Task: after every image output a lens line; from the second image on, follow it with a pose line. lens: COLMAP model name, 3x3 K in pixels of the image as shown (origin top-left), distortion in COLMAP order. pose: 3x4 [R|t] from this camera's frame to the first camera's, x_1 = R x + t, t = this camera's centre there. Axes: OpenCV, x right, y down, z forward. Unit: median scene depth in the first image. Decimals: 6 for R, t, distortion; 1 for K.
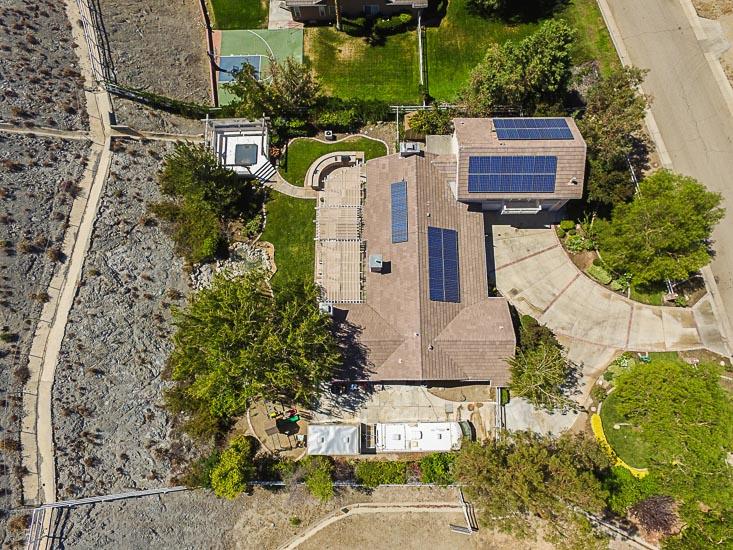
lens RADIAL K [[423.6, 0, 365.7], [0, 423.6, 264.1], [0, 0, 1]] dist [-0.011051, 0.013789]
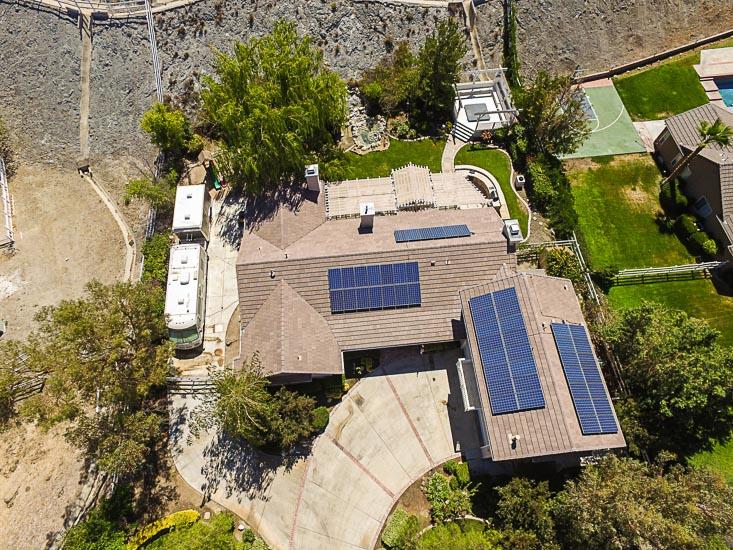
lens RADIAL K [[423.6, 0, 369.8], [0, 423.6, 273.5], [0, 0, 1]] dist [-0.011051, 0.013789]
pose [[0.098176, 0.903452, -0.417295, 0.474855], [-0.969823, 0.180891, 0.163466, -0.121611], [0.223169, 0.388654, 0.893948, 0.235893]]
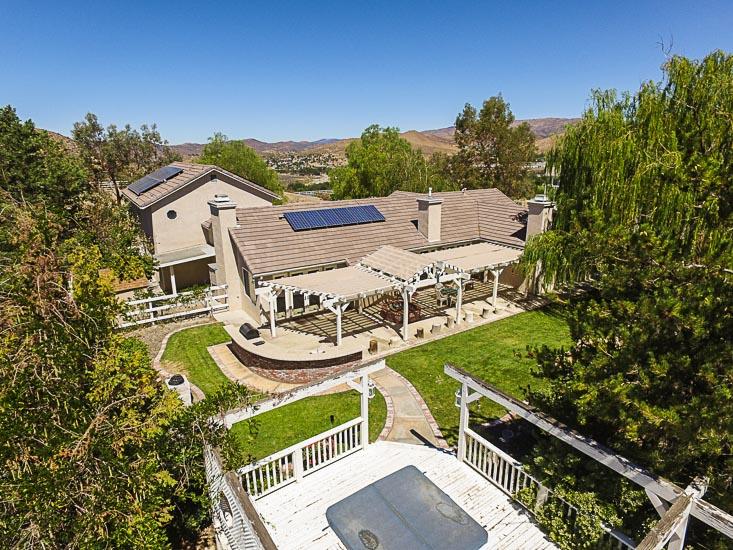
lens RADIAL K [[423.6, 0, 366.3], [0, 423.6, 277.7], [0, 0, 1]] dist [-0.011051, 0.013789]
pose [[-0.556149, -0.211195, 0.803800, -0.430877], [0.814659, 0.052793, 0.577533, -0.415341], [-0.164407, 0.976017, 0.142691, 0.952262]]
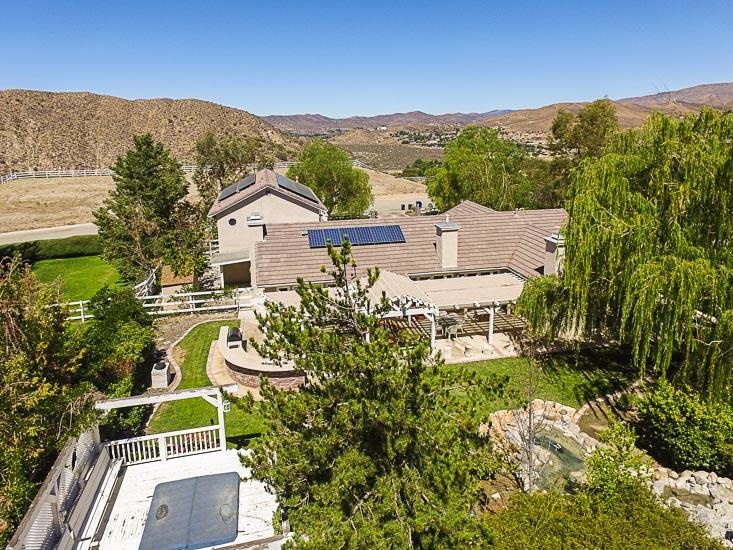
lens RADIAL K [[459.1, 0, 351.0], [0, 459.1, 222.6], [0, 0, 1]] dist [0.006030, -0.000920]
pose [[-0.197684, -0.175962, 0.964344, -0.578655], [0.959498, 0.166692, 0.227107, -0.283944], [-0.200711, 0.970181, 0.135883, 0.850055]]
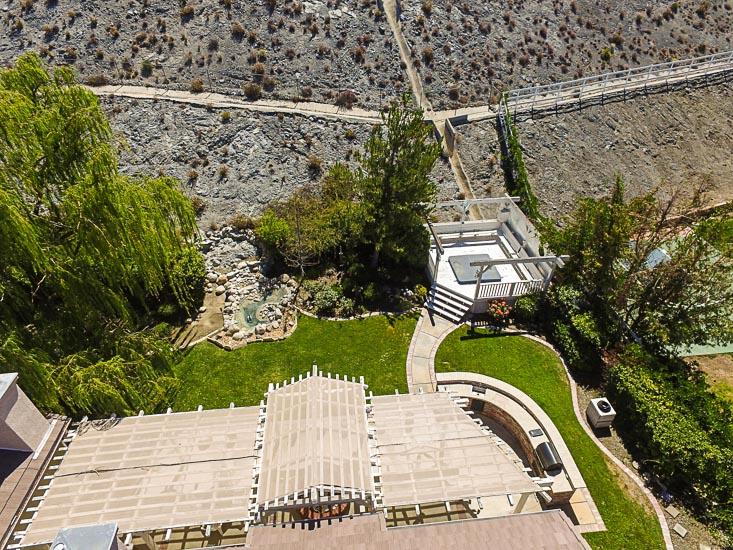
lens RADIAL K [[423.6, 0, 368.5], [0, 423.6, 276.0], [0, 0, 1]] dist [-0.011051, 0.013789]
pose [[0.098310, 0.629811, -0.770502, 0.105913], [-0.970316, 0.232573, 0.066301, -0.184202], [0.220955, 0.741113, 0.633980, 0.719580]]
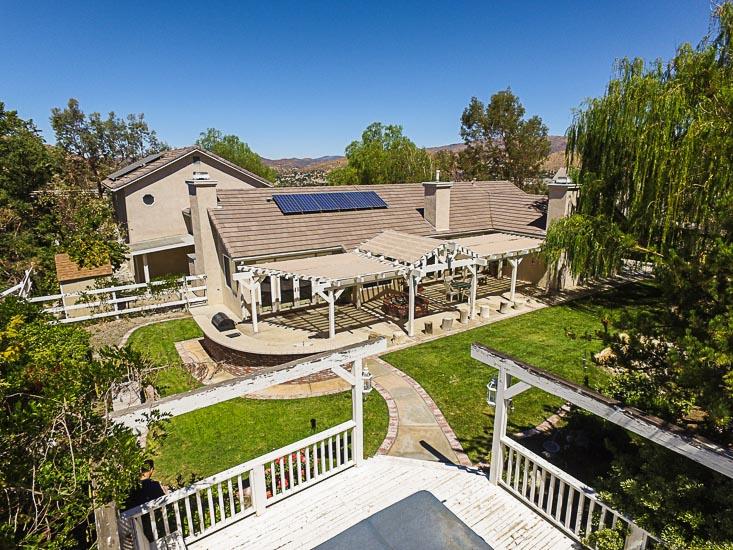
lens RADIAL K [[423.6, 0, 366.9], [0, 423.6, 277.2], [0, 0, 1]] dist [-0.011051, 0.013789]
pose [[-0.552473, -0.182575, 0.813289, -0.383964], [0.816526, 0.077537, 0.572078, -0.372062], [-0.167508, 0.980130, 0.106240, 0.988794]]
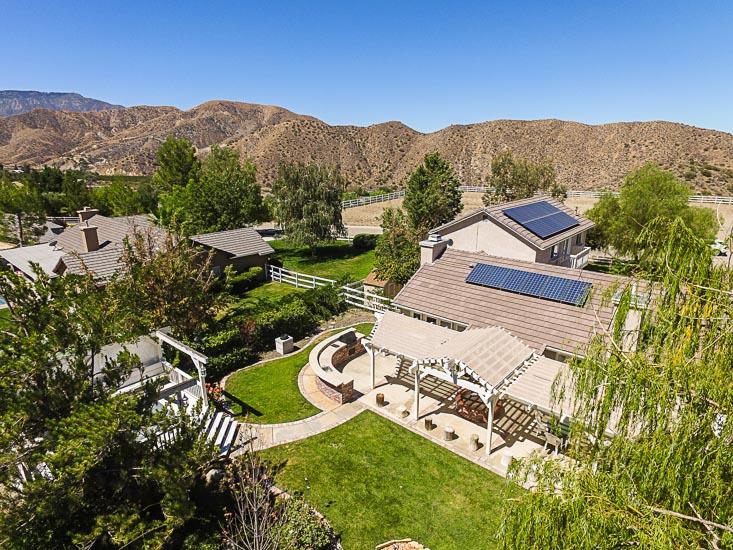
lens RADIAL K [[423.6, 0, 370.1], [0, 423.6, 278.1], [0, 0, 1]] dist [-0.011051, 0.013789]
pose [[0.652006, -0.192171, 0.733457, -0.422896], [0.735989, 0.392907, -0.551312, 0.024747], [-0.182234, 0.899274, 0.397614, 0.785518]]
